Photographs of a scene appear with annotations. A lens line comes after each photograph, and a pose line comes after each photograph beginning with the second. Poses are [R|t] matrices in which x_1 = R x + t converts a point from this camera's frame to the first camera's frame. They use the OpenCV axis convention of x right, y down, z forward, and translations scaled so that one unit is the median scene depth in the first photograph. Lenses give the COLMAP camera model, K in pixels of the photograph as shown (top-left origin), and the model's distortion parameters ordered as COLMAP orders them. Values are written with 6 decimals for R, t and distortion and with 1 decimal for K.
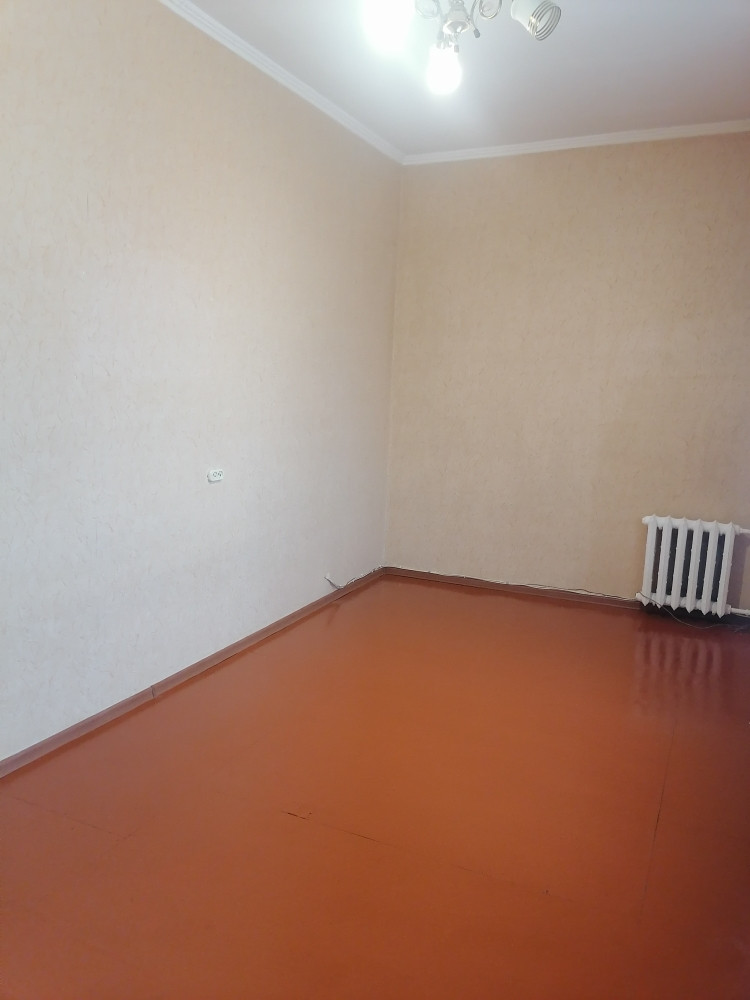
lens RADIAL K [[744.3, 0, 374.9], [0, 744.3, 498.7], [0, 0, 1]] dist [0.088229, -0.114479]
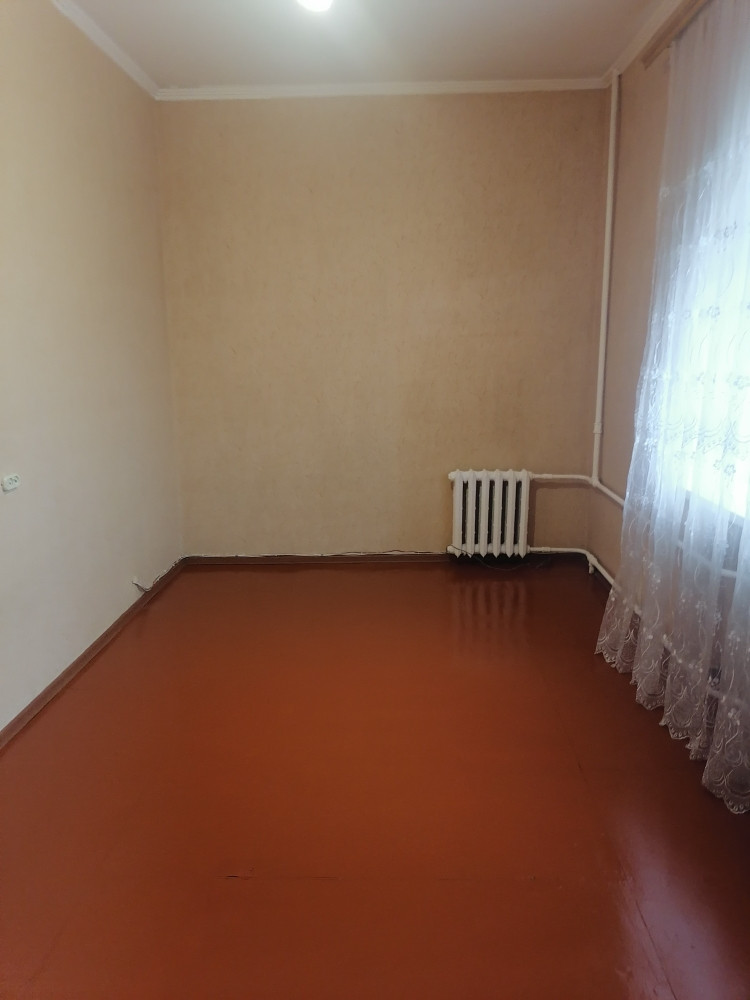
lens RADIAL K [[744.3, 0, 374.9], [0, 744.3, 498.7], [0, 0, 1]] dist [0.088229, -0.114479]
pose [[0.916839, -0.122452, 0.380015, -0.132785], [0.102070, 0.992065, 0.073416, -0.026668], [-0.385990, -0.028522, 0.922062, 0.093299]]
